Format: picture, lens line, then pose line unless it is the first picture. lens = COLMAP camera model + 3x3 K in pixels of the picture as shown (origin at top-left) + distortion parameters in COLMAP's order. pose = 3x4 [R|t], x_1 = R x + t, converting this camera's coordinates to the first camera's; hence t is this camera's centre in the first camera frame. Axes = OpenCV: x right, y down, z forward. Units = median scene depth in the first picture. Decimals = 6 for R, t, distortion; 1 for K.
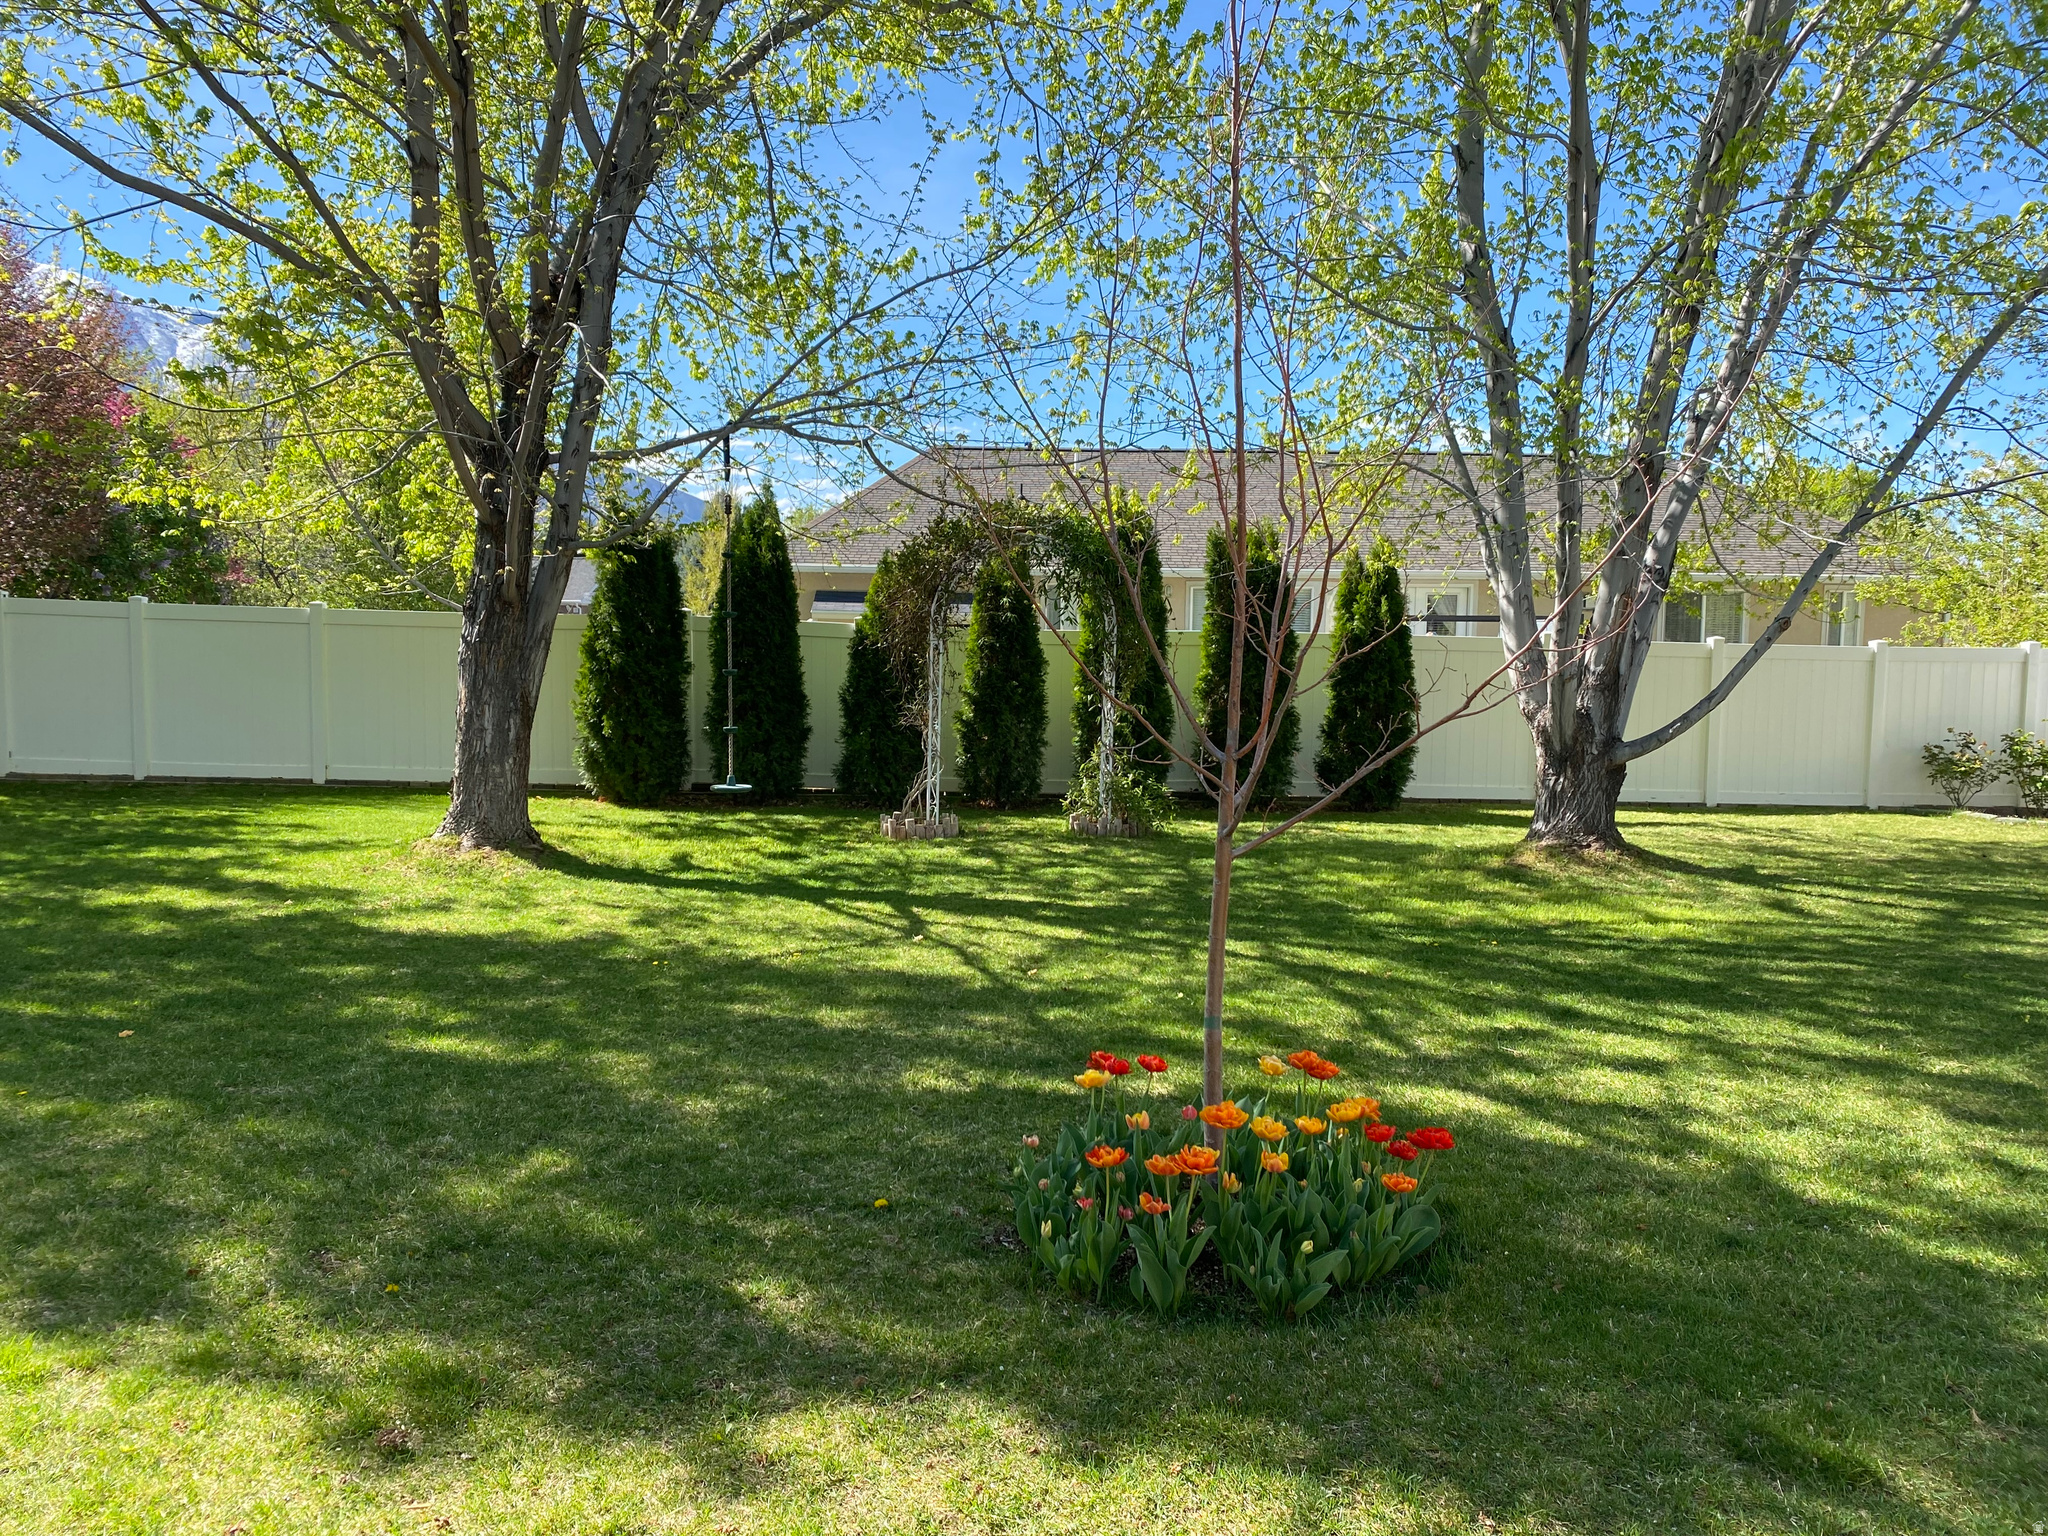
lens RADIAL K [[1569.2, 0, 1023.9], [0, 1569.2, 767.2], [0, 0, 1]] dist [-0.005256, -0.005242]
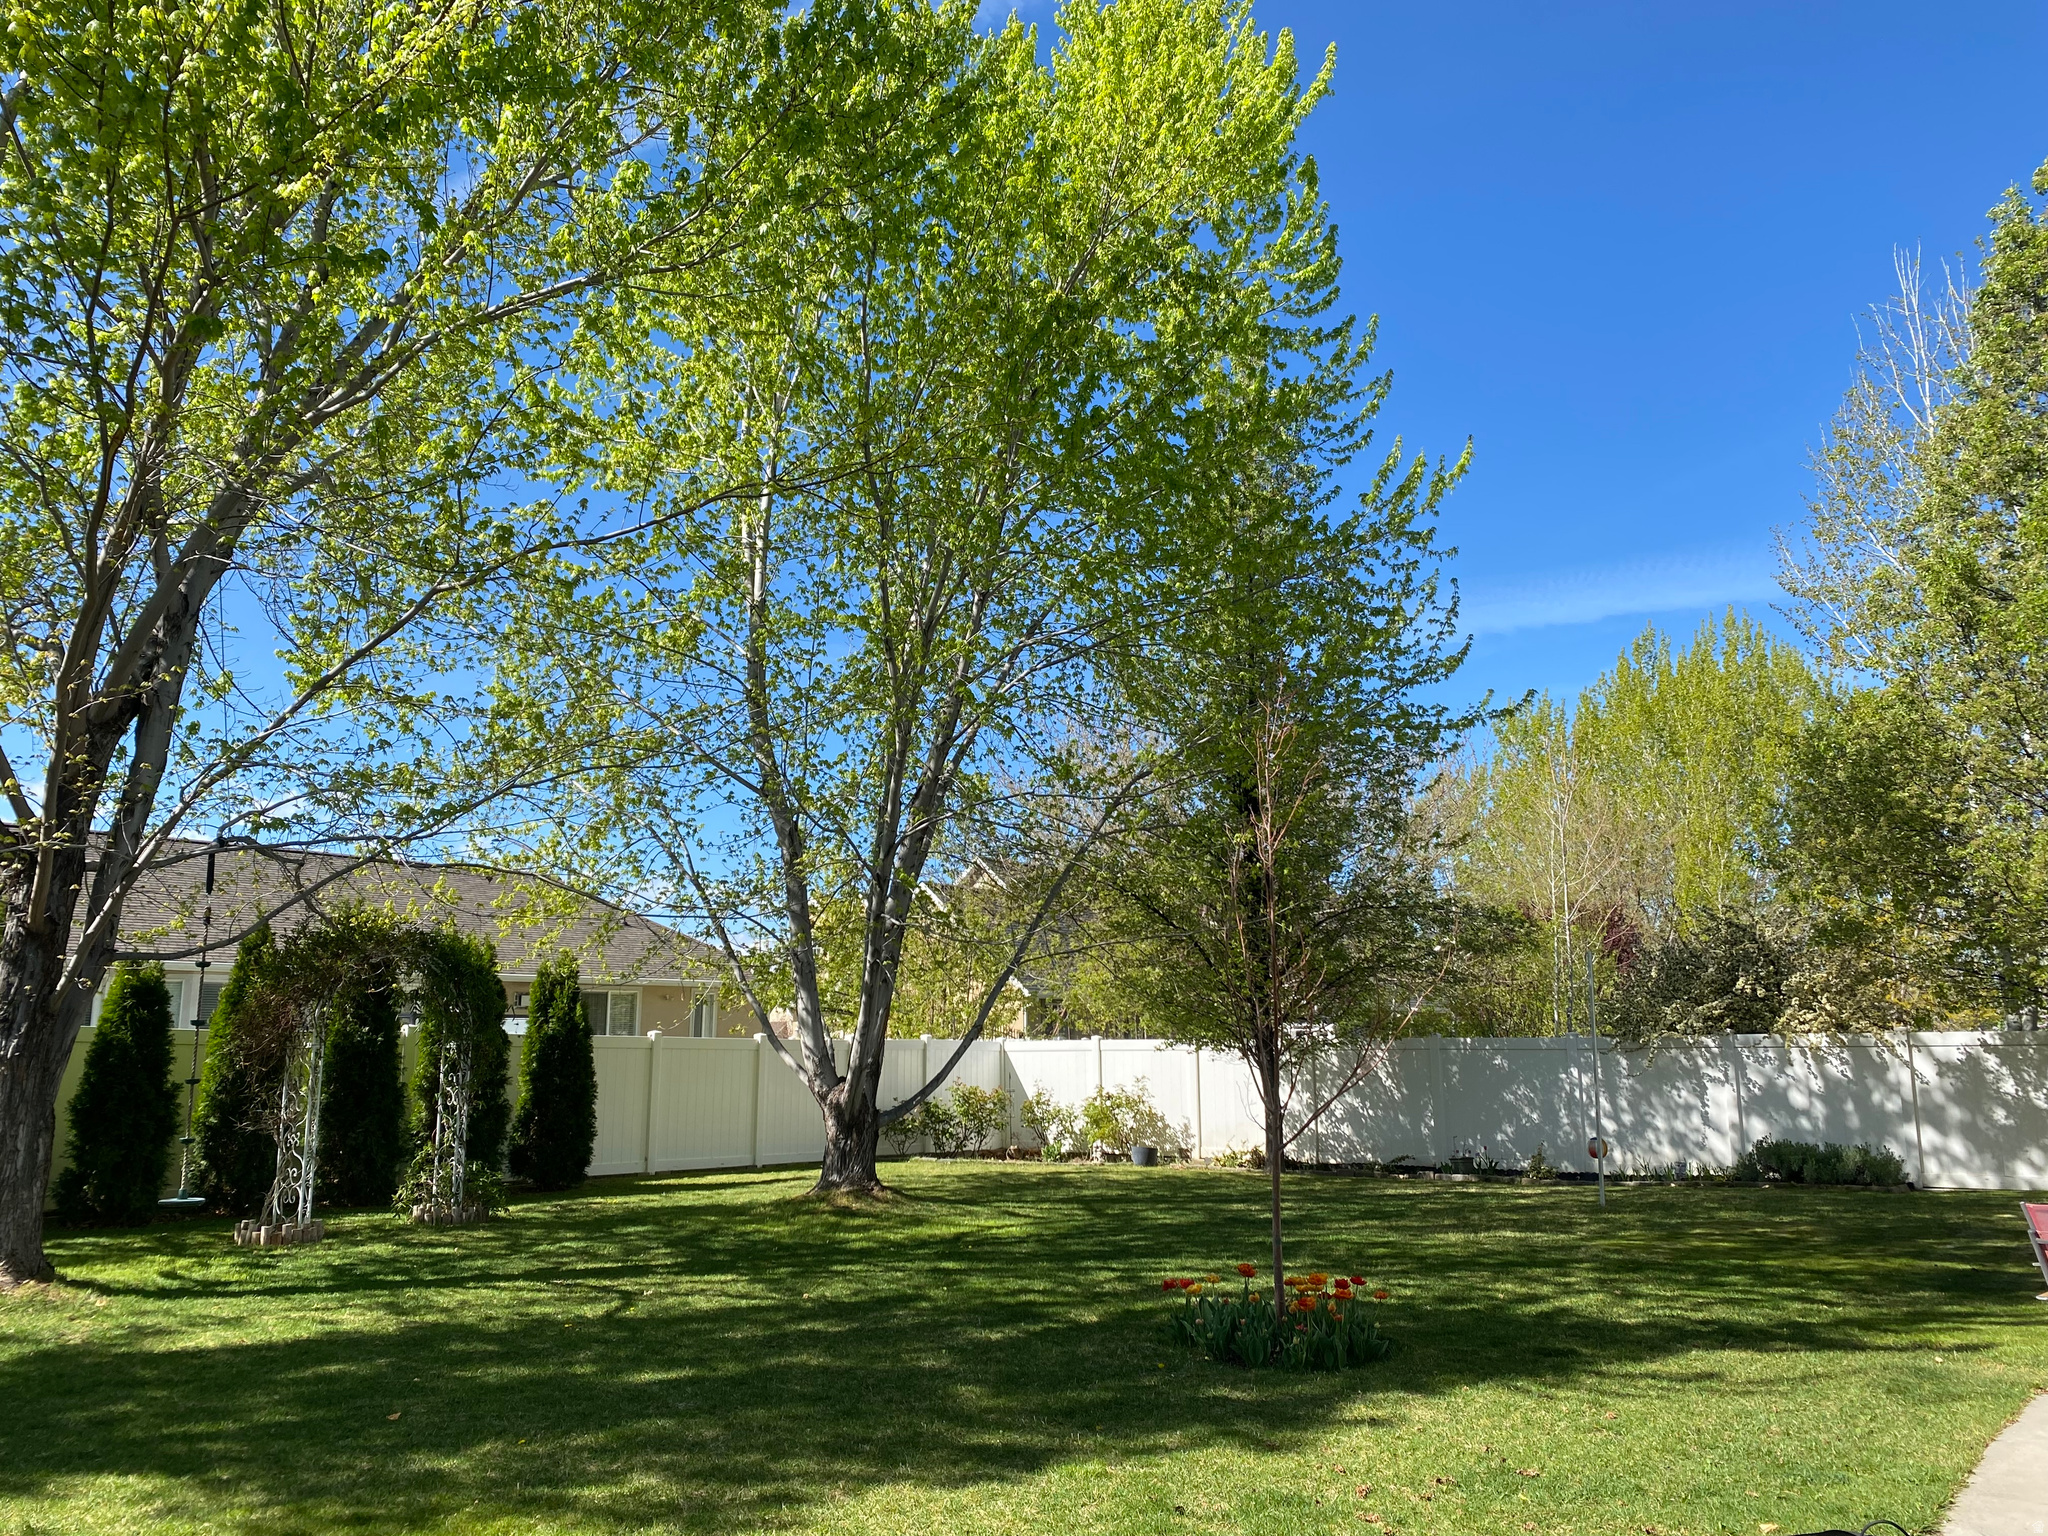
lens RADIAL K [[1569.2, 0, 1023.4], [0, 1569.2, 768.1], [0, 0, 1]] dist [-0.005256, -0.005242]
pose [[0.667146, 0.115632, 0.735898, -0.521569], [0.065999, 0.974819, -0.213007, -0.007559], [-0.741998, 0.190675, 0.642715, -0.058851]]
